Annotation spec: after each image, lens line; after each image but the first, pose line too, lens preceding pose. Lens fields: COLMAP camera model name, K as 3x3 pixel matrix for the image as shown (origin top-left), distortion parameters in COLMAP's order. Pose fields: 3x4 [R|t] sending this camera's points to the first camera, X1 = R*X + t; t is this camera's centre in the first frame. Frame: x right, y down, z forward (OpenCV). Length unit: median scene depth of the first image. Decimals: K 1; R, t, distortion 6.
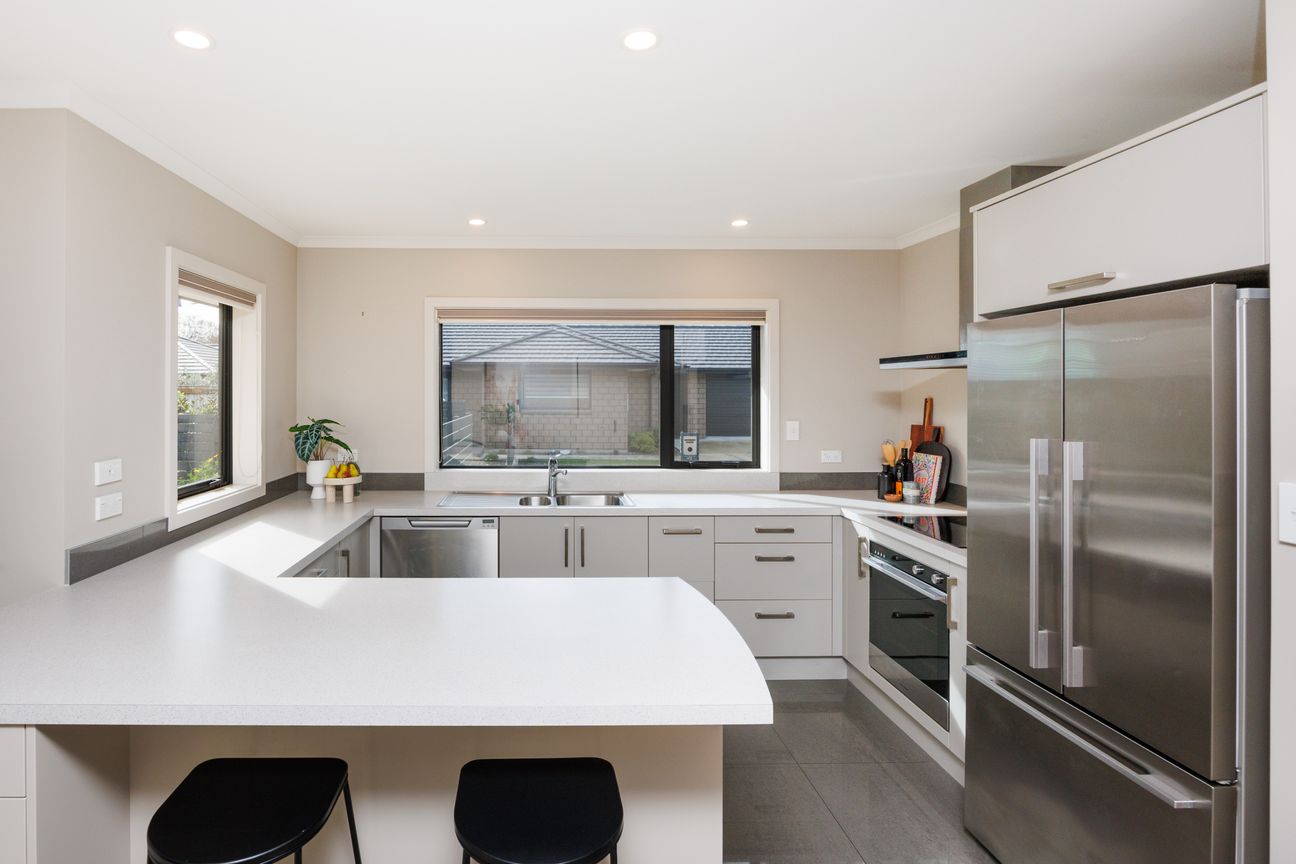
lens RADIAL K [[649.5, 0, 552.9], [0, 649.5, 389.1], [0, 0, 1]] dist [-0.010660, 0.001429]
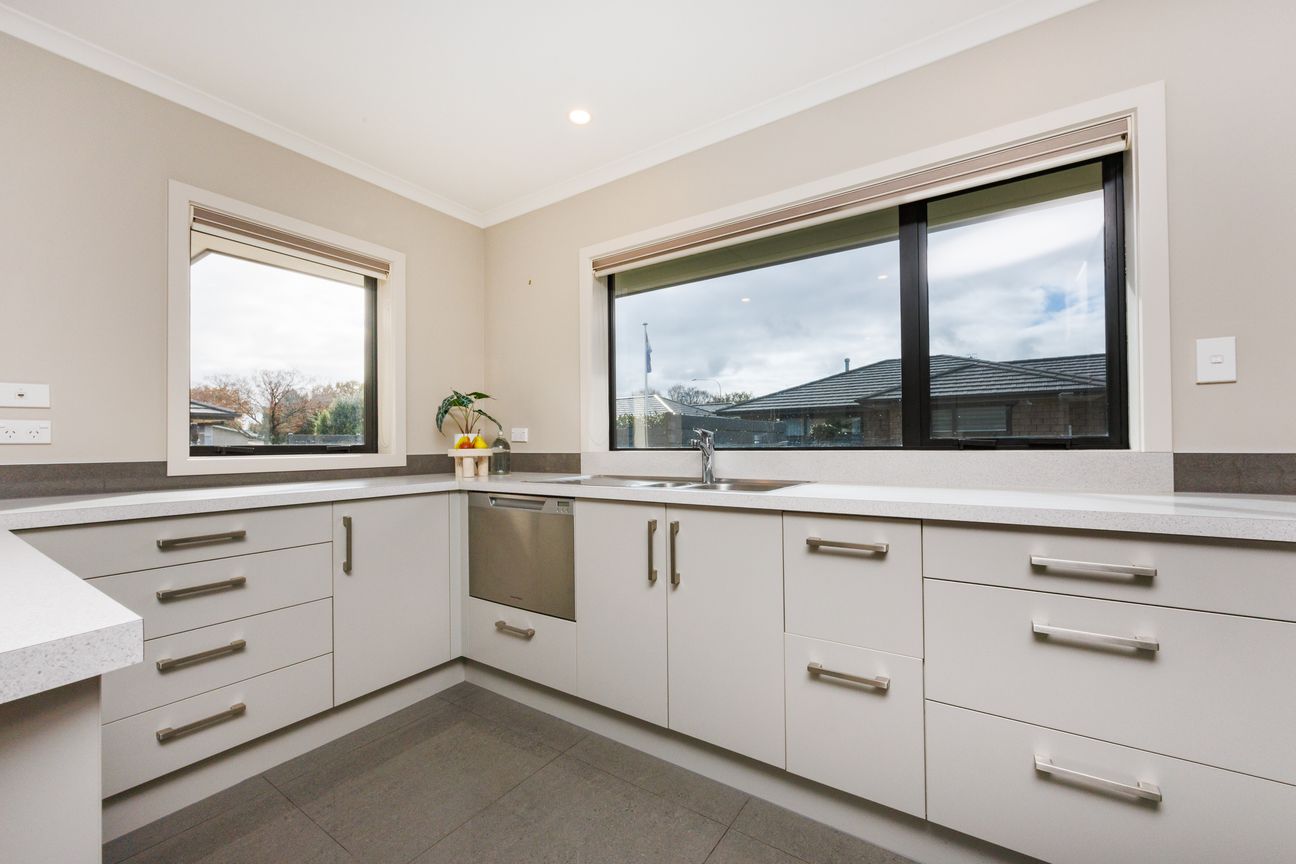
lens RADIAL K [[502.0, 0, 649.9], [0, 502.0, 439.1], [0, 0, 1]] dist [-0.008413, -0.000120]
pose [[0.813354, -0.019073, -0.581456, 0.283639], [0.019912, 0.999790, -0.004942, 0.126839], [0.581428, -0.007558, 0.813563, 0.563027]]
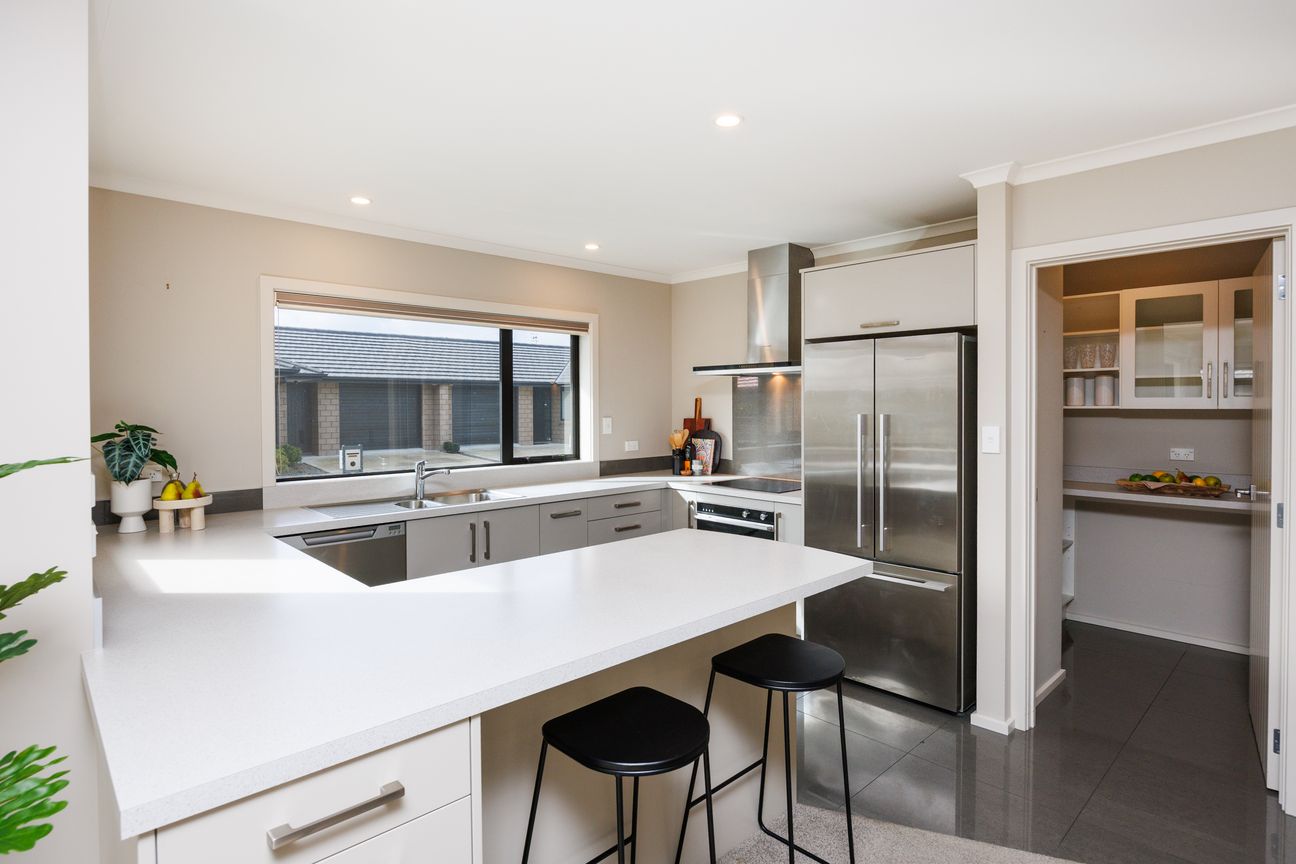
lens RADIAL K [[662.4, 0, 673.0], [0, 662.4, 408.8], [0, 0, 1]] dist [-0.016827, -0.000482]
pose [[0.726435, -0.010026, 0.687162, -0.427755], [0.002671, 0.999927, 0.011765, 0.021371], [-0.687230, -0.006711, 0.726409, 0.035456]]
